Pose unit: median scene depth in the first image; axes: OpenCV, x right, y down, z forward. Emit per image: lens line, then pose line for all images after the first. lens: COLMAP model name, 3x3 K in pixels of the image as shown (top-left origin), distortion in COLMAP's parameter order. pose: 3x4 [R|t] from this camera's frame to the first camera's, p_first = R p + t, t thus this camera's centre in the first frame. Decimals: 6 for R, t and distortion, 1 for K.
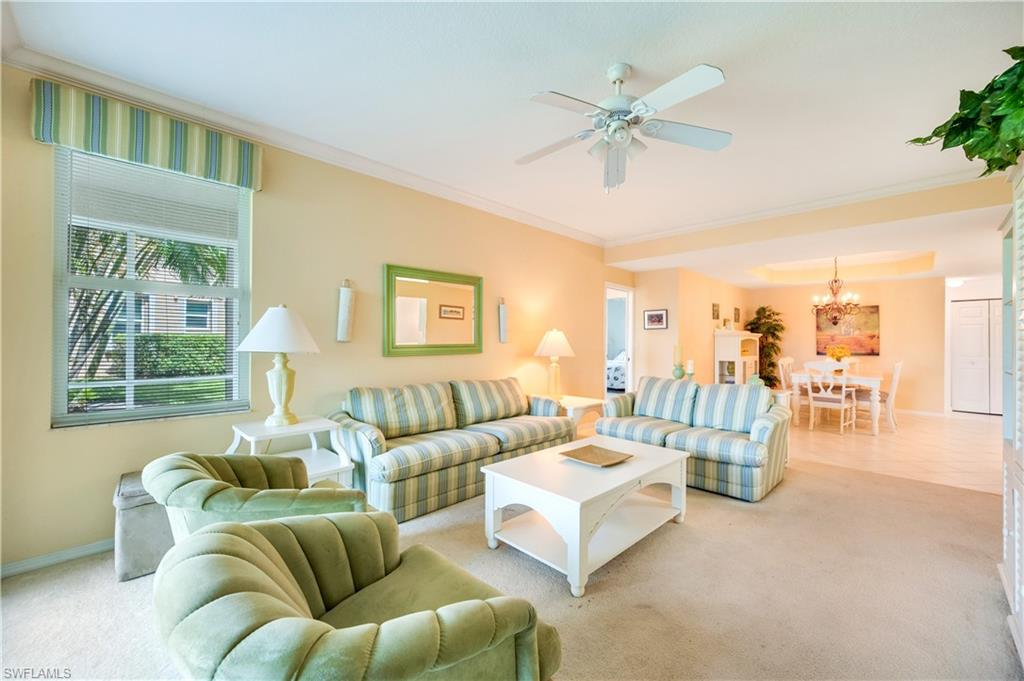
lens RADIAL K [[401.3, 0, 512.0], [0, 401.3, 340.5], [0, 0, 1]] dist [0.000361, -0.000264]
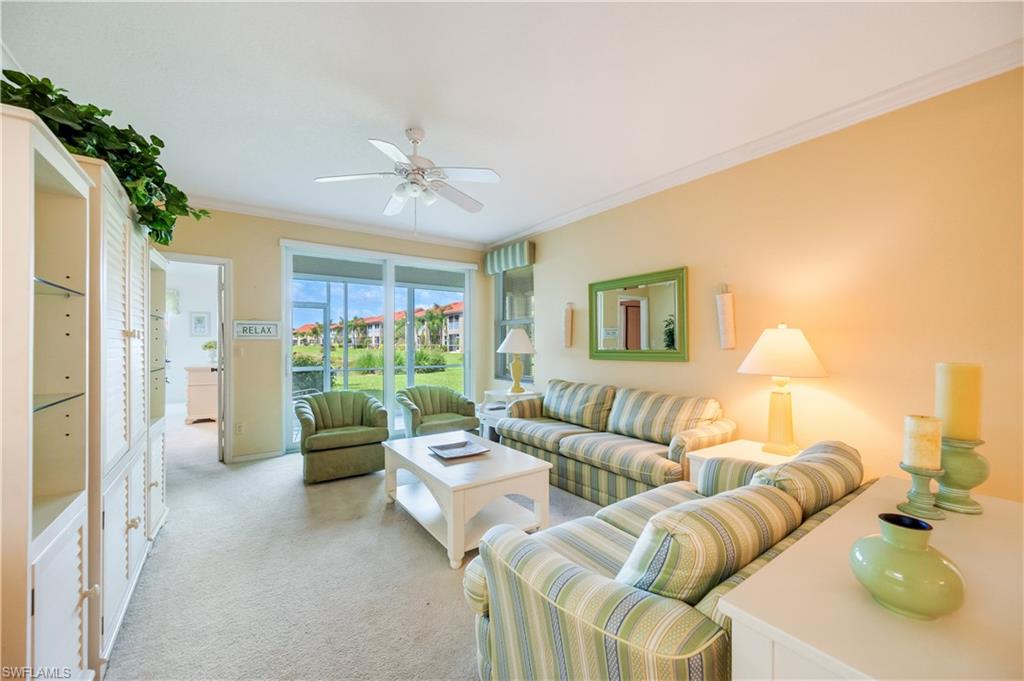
lens RADIAL K [[401.3, 0, 512.0], [0, 401.3, 340.5], [0, 0, 1]] dist [0.000361, -0.000264]
pose [[-0.170481, -0.010484, -0.985305, 0.770633], [0.002795, 0.999934, -0.011123, -0.003105], [0.985357, -0.004650, -0.170441, 0.801838]]
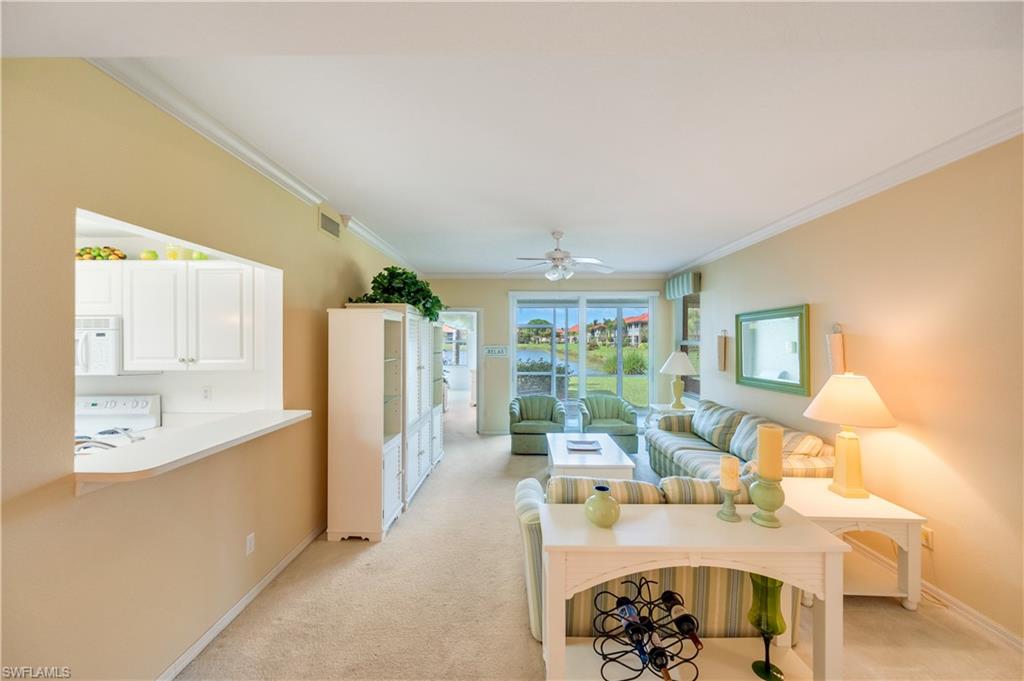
lens RADIAL K [[391.1, 0, 508.4], [0, 391.1, 335.9], [0, 0, 1]] dist [-0.000719, -0.000099]
pose [[-0.729161, -0.013904, -0.684201, 0.914220], [-0.000542, 0.999805, -0.019740, -0.077024], [0.684342, -0.014023, -0.729027, 1.173350]]
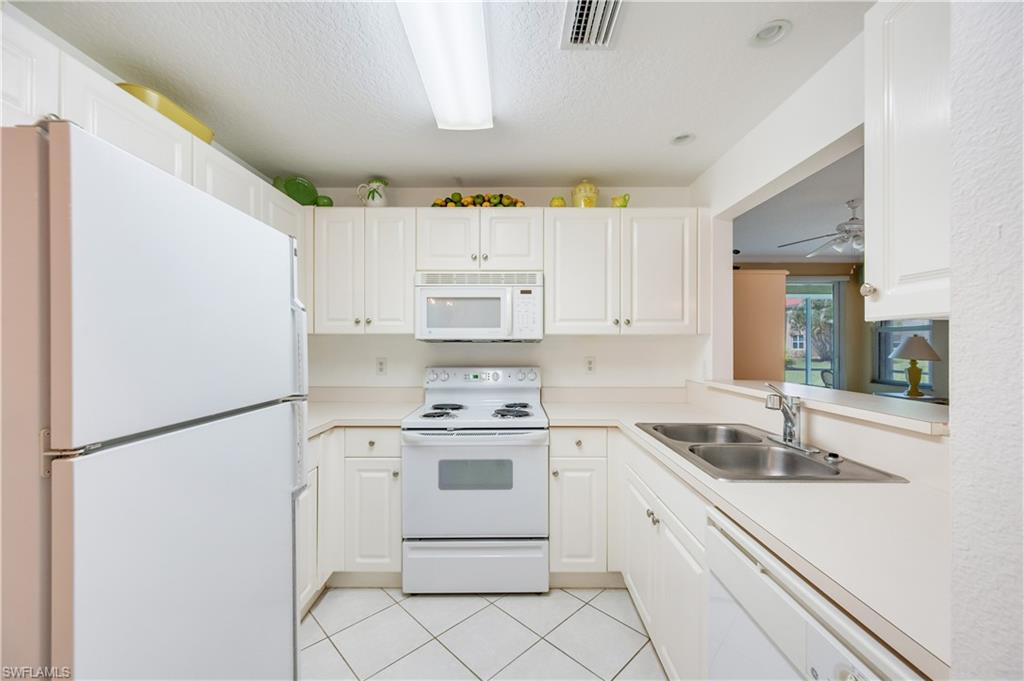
lens RADIAL K [[401.3, 0, 512.0], [0, 401.3, 340.5], [0, 0, 1]] dist [0.000361, -0.000264]
pose [[-0.710615, -0.012793, -0.703465, 1.375873], [-0.004338, 0.999895, -0.013802, -0.014600], [0.703568, -0.006757, -0.710596, 0.633667]]
